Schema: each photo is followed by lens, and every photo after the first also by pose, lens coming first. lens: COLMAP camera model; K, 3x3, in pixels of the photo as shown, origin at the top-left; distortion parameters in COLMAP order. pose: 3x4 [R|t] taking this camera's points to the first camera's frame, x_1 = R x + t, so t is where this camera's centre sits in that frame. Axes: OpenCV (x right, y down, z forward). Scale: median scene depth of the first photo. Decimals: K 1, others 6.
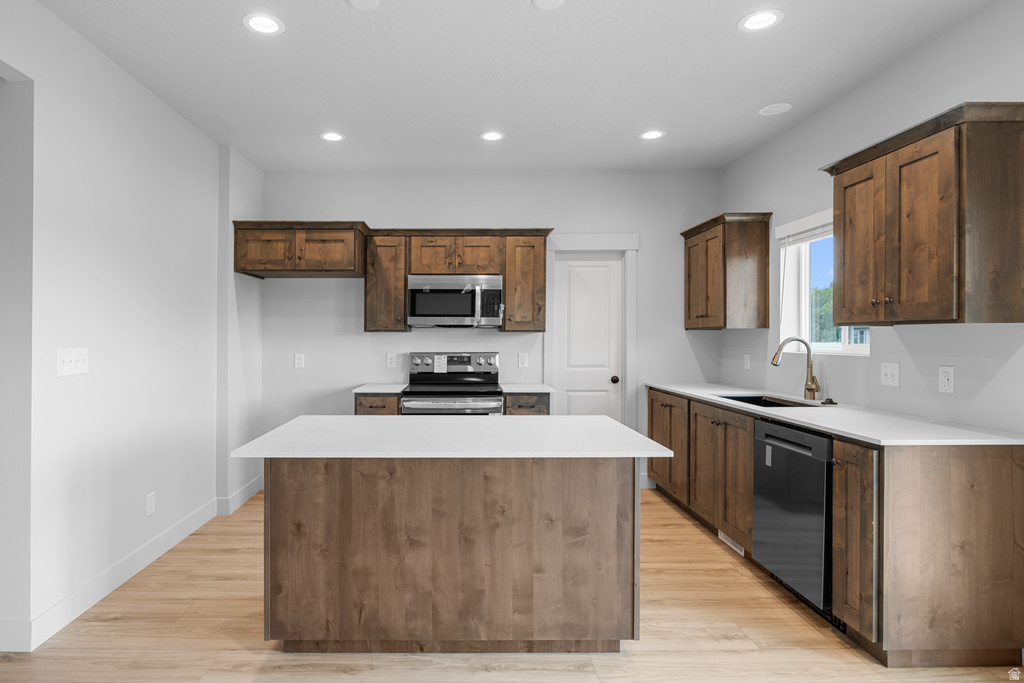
lens RADIAL K [[565.1, 0, 451.3], [0, 565.1, 341.1], [0, 0, 1]] dist [-0.007389, -0.001265]
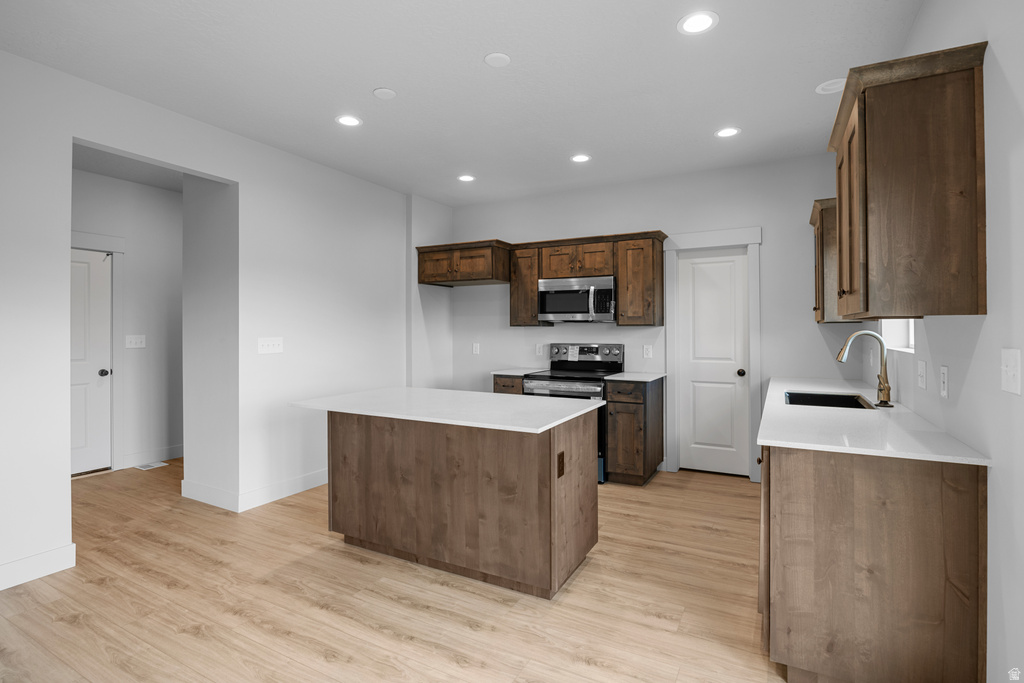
lens RADIAL K [[494.5, 0, 508.8], [0, 494.5, 331.7], [0, 0, 1]] dist [-0.017002, 0.000057]
pose [[0.883347, 0.002016, -0.468716, 0.568000], [-0.003706, 0.999990, -0.002682, -0.002540], [0.468705, 0.004106, 0.883345, 0.042568]]
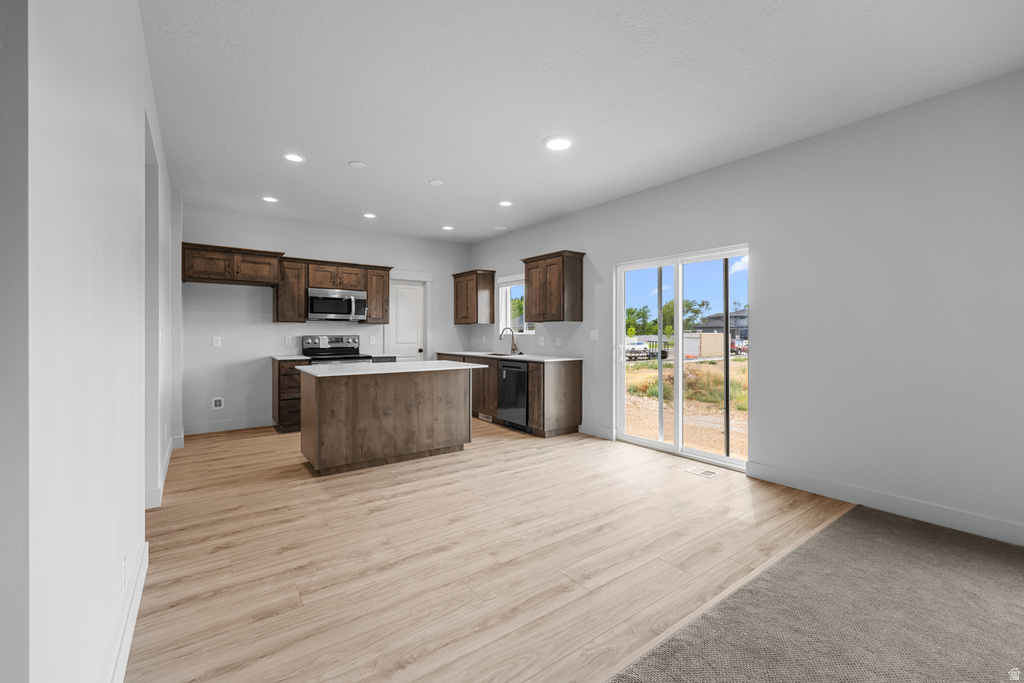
lens RADIAL K [[436.3, 0, 506.9], [0, 436.3, 340.8], [0, 0, 1]] dist [0.000907, 0.000026]
pose [[0.804099, -0.007298, 0.594451, -0.562904], [0.001230, 0.999943, 0.010612, 0.036366], [-0.594495, -0.007802, 0.804062, -0.544137]]
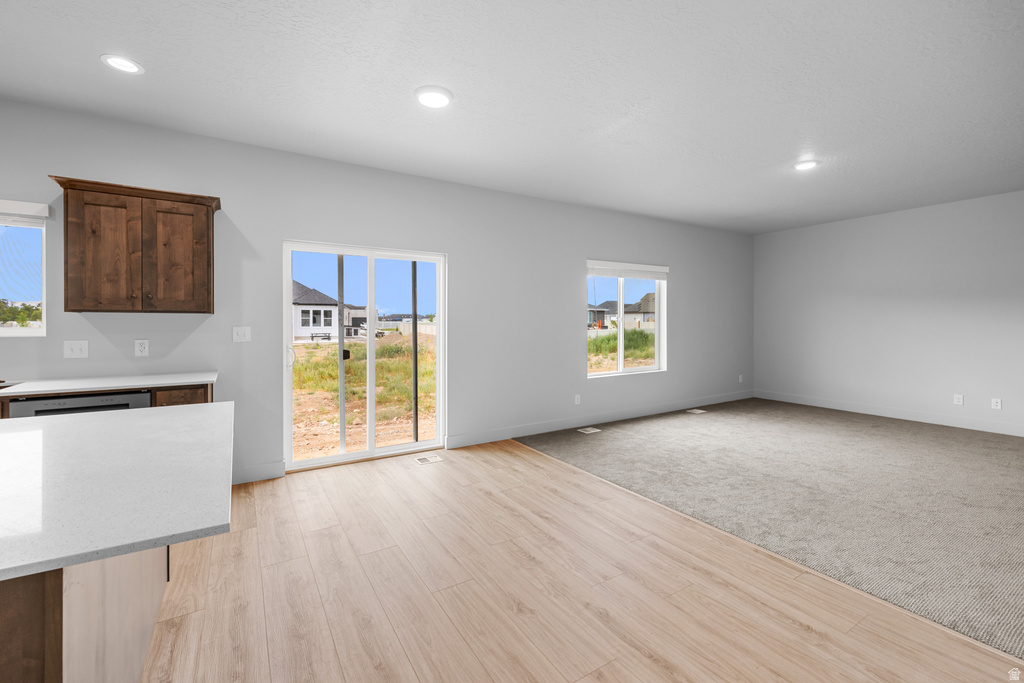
lens RADIAL K [[435.8, 0, 521.3], [0, 435.8, 328.3], [0, 0, 1]] dist [-0.003065, 0.000047]
pose [[-0.549353, -0.008508, 0.835547, -0.641830], [0.009513, 0.999820, 0.016435, 0.003135], [-0.835536, 0.016978, -0.549173, 0.687606]]
